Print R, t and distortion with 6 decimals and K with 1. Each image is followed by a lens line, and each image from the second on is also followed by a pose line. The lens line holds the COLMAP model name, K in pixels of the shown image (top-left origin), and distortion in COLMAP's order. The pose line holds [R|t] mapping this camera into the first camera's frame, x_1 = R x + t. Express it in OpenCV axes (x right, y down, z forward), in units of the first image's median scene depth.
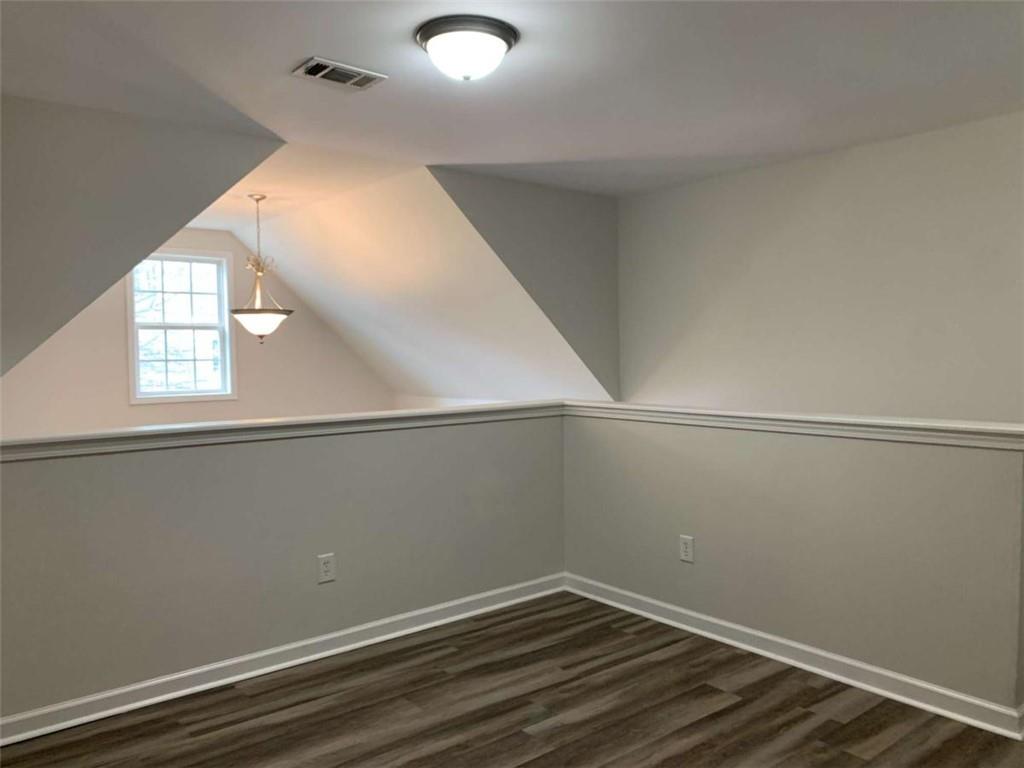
lens RADIAL K [[797.7, 0, 512.0], [0, 797.7, 384.0], [0, 0, 1]] dist [-0.009207, 0.048829]
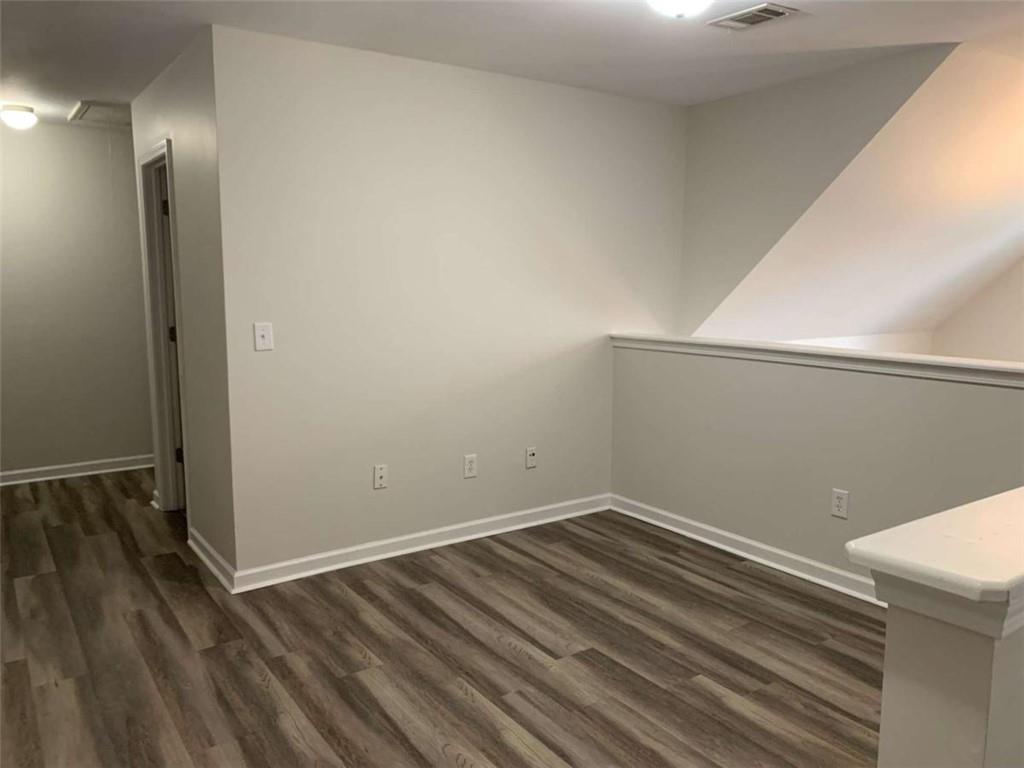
lens RADIAL K [[797.7, 0, 512.0], [0, 797.7, 384.0], [0, 0, 1]] dist [-0.009207, 0.048829]
pose [[-0.074528, 0.138780, -0.987515, 0.885321], [-0.058031, 0.987987, 0.143226, -0.037545], [0.995529, 0.067981, -0.065579, 0.768378]]
